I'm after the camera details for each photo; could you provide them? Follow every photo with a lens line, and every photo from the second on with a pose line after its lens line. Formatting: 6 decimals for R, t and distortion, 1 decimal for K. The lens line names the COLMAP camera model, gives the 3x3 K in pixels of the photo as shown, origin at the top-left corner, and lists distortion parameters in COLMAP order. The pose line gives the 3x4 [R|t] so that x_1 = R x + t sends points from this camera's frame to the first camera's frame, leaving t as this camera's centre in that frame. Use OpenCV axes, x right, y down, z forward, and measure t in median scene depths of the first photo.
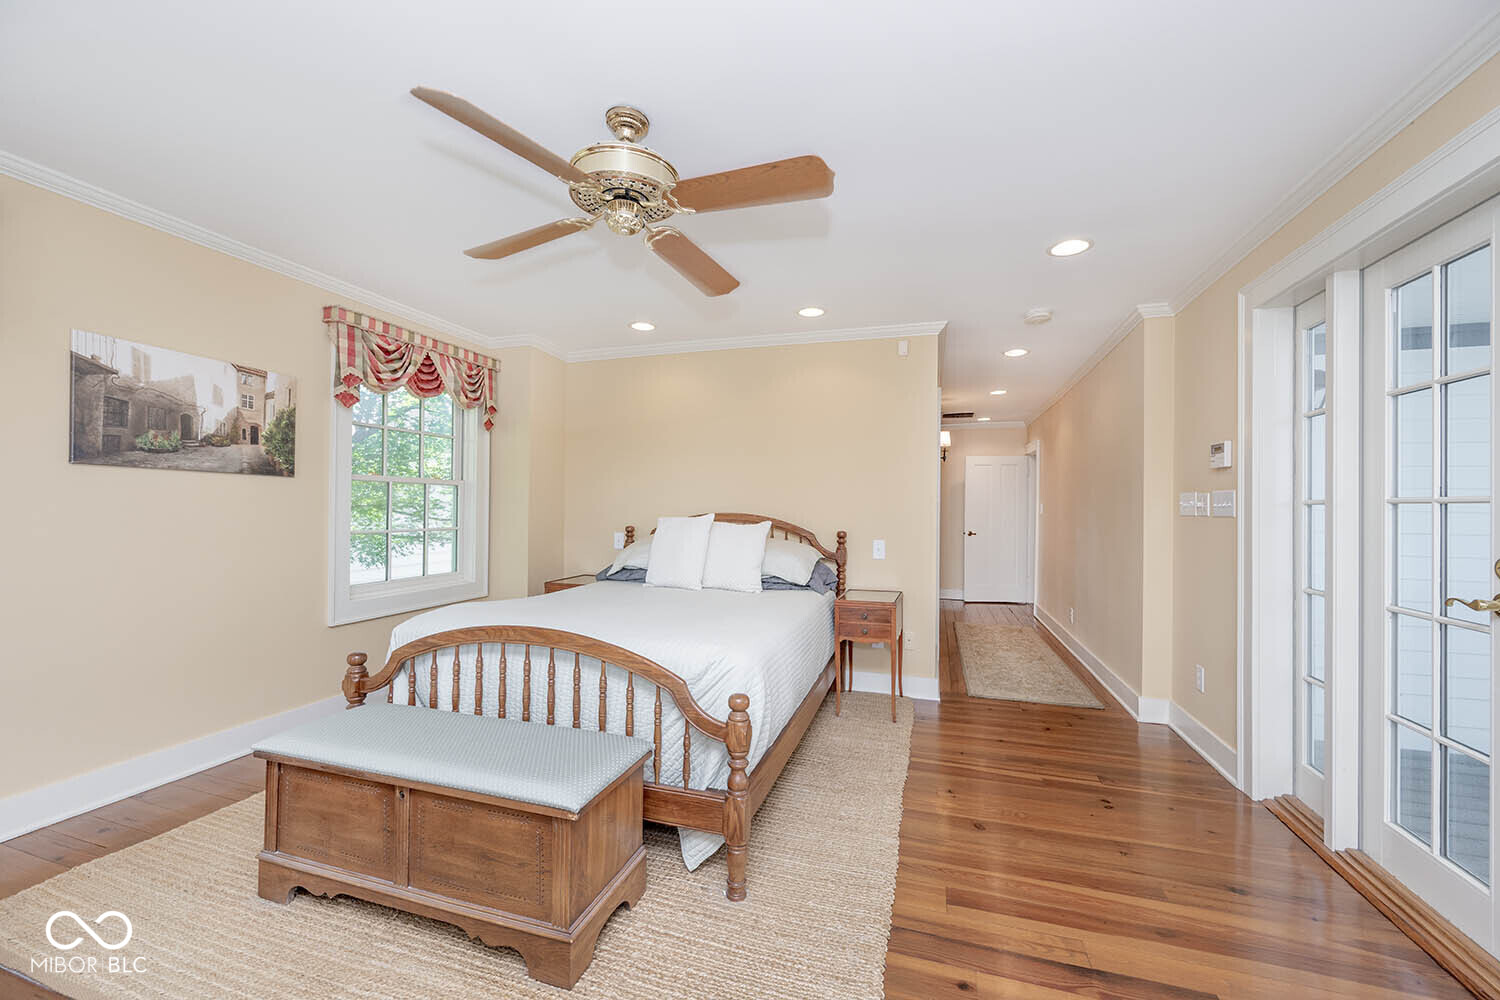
lens RADIAL K [[586.6, 0, 748.1], [0, 586.6, 503.3], [0, 0, 1]] dist [-0.001478, 0.000780]
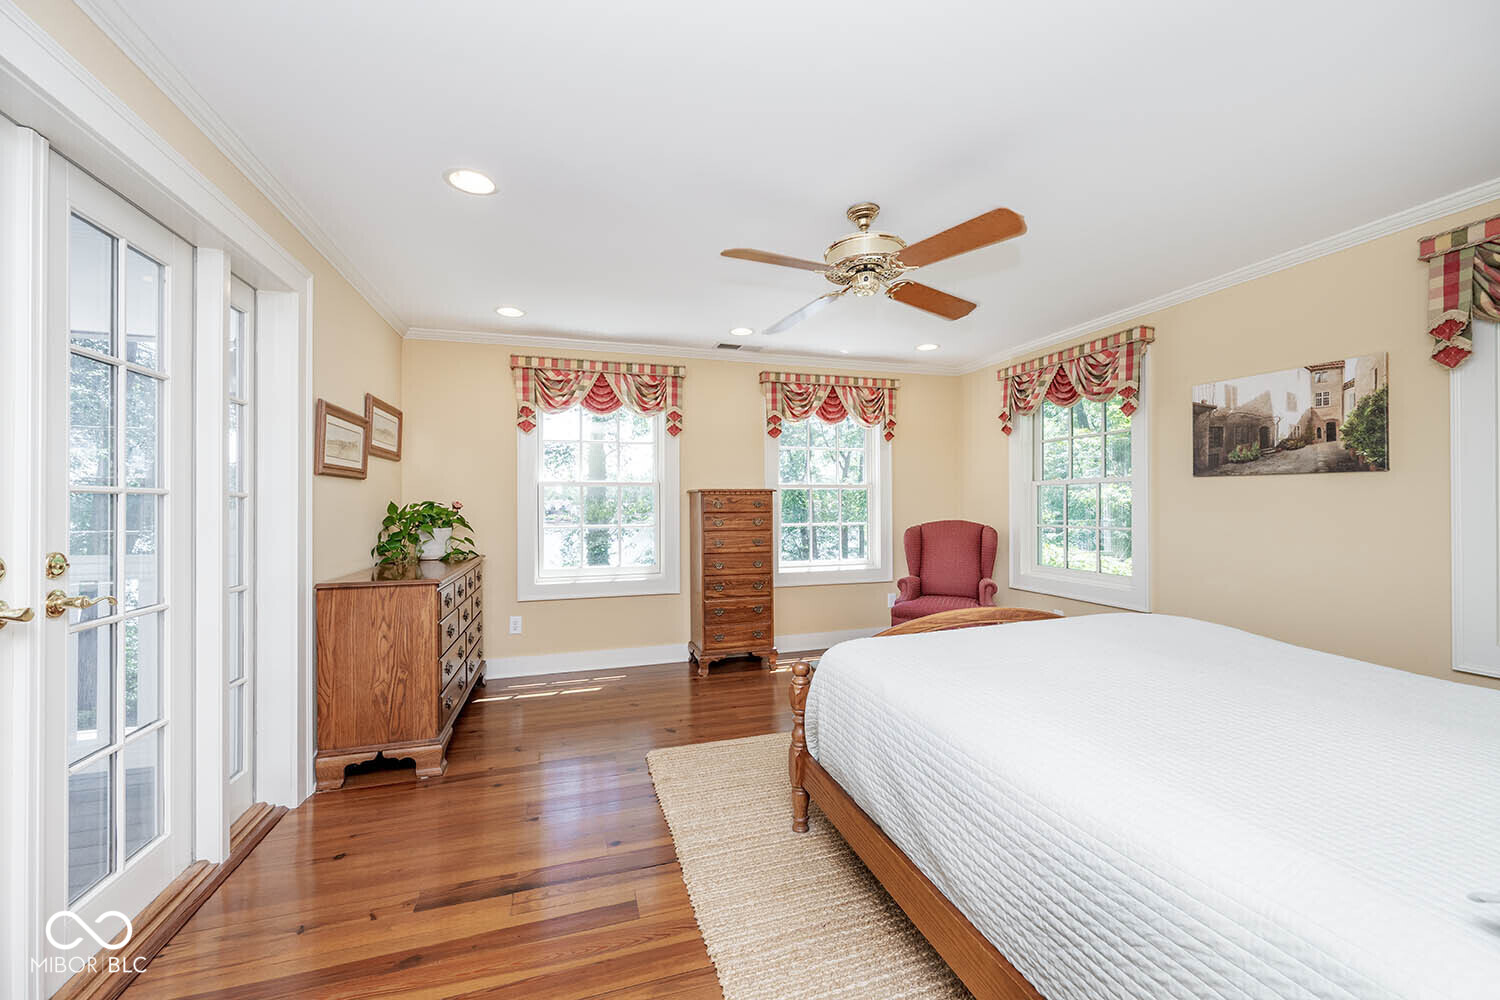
lens RADIAL K [[586.6, 0, 748.1], [0, 586.6, 503.3], [0, 0, 1]] dist [-0.001478, 0.000780]
pose [[-0.819583, -0.010662, -0.572861, 0.515273], [-0.003373, 0.999899, -0.013784, 0.018743], [0.572950, -0.009365, -0.819537, 1.305478]]
